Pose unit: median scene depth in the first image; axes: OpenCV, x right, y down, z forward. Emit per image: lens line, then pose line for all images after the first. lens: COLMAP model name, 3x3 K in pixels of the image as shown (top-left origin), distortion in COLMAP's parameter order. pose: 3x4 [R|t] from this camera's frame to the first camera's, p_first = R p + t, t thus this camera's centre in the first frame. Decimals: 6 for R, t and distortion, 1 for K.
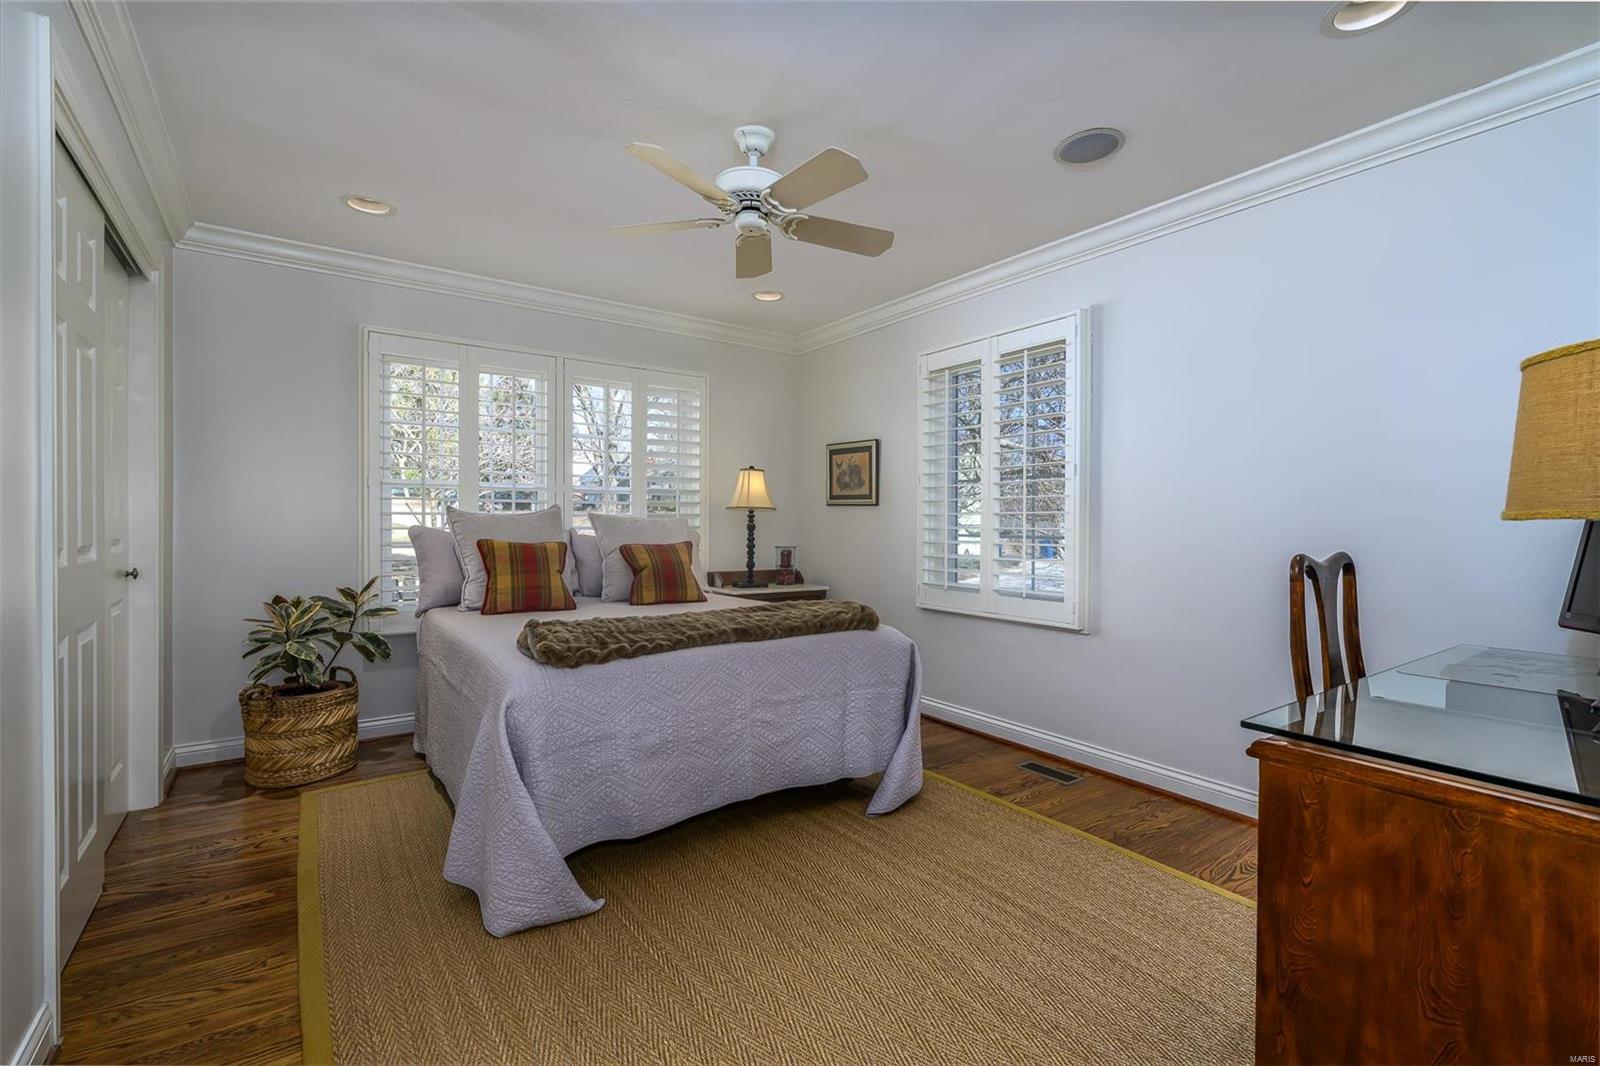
lens RADIAL K [[693.1, 0, 798.9], [0, 693.1, 530.4], [0, 0, 1]] dist [0.001245, 0.000129]
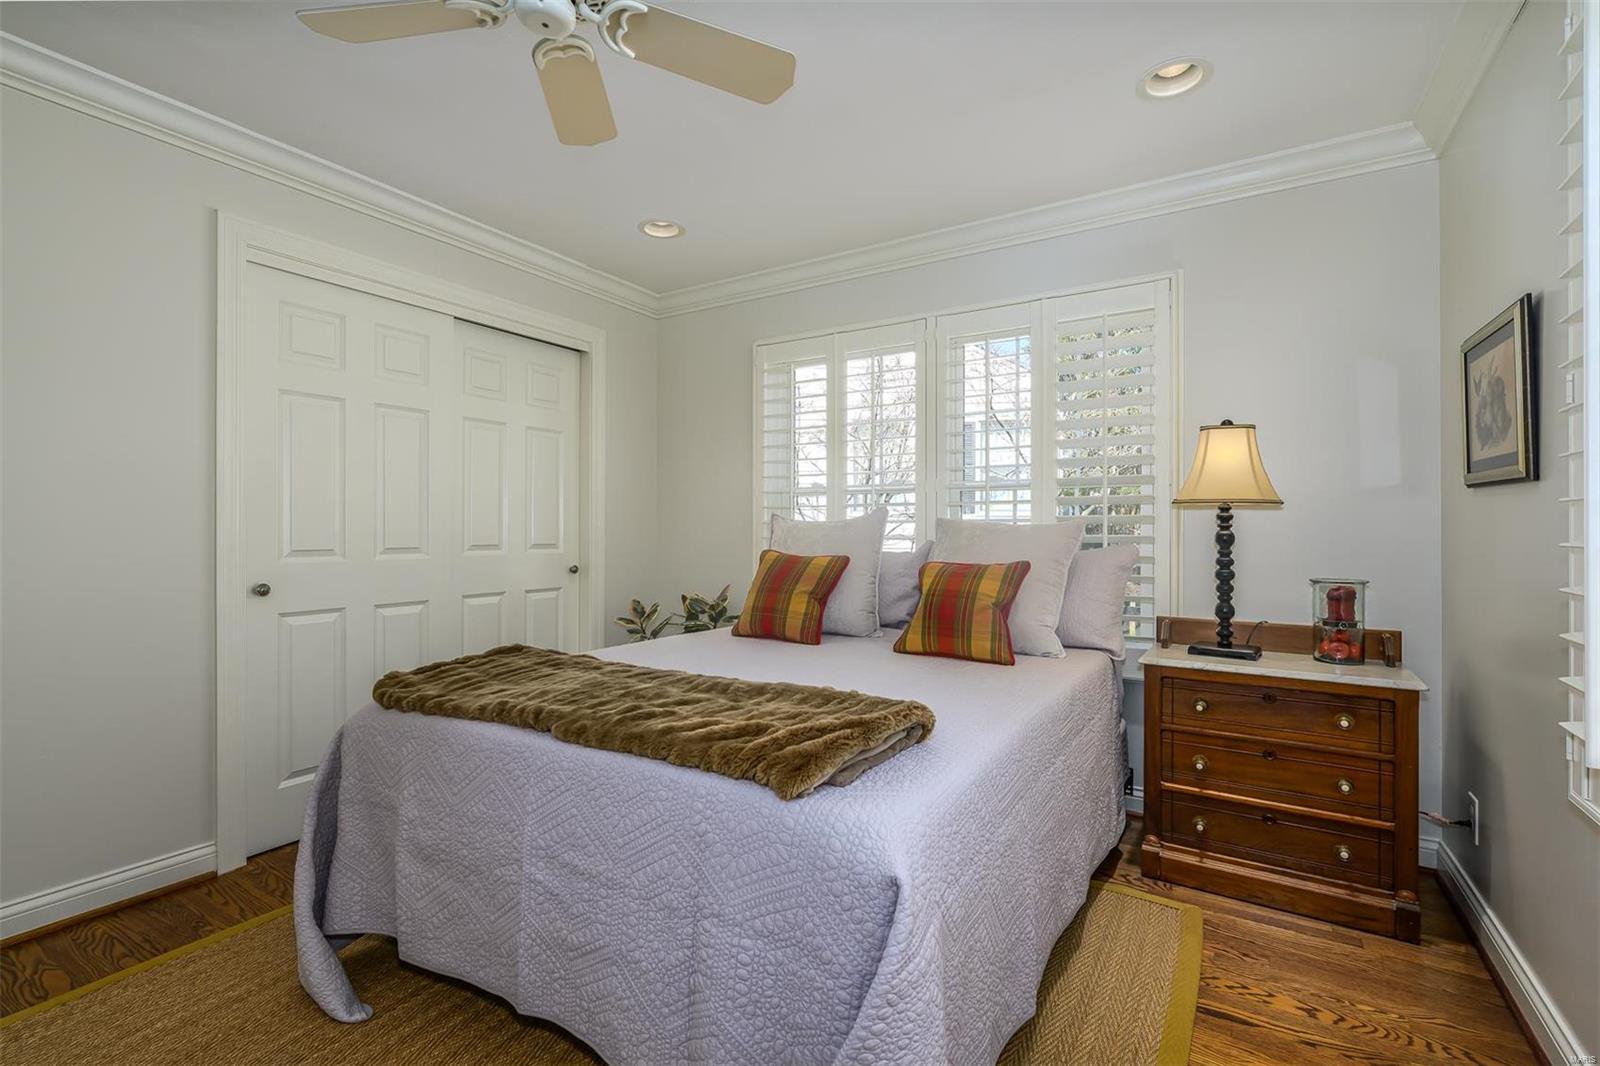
lens RADIAL K [[693.1, 0, 798.9], [0, 693.1, 530.4], [0, 0, 1]] dist [0.001245, 0.000129]
pose [[0.399917, -0.002823, -0.916547, 0.279613], [-0.008035, 0.999946, -0.006586, -0.005014], [0.916516, 0.009999, 0.399873, 0.498869]]
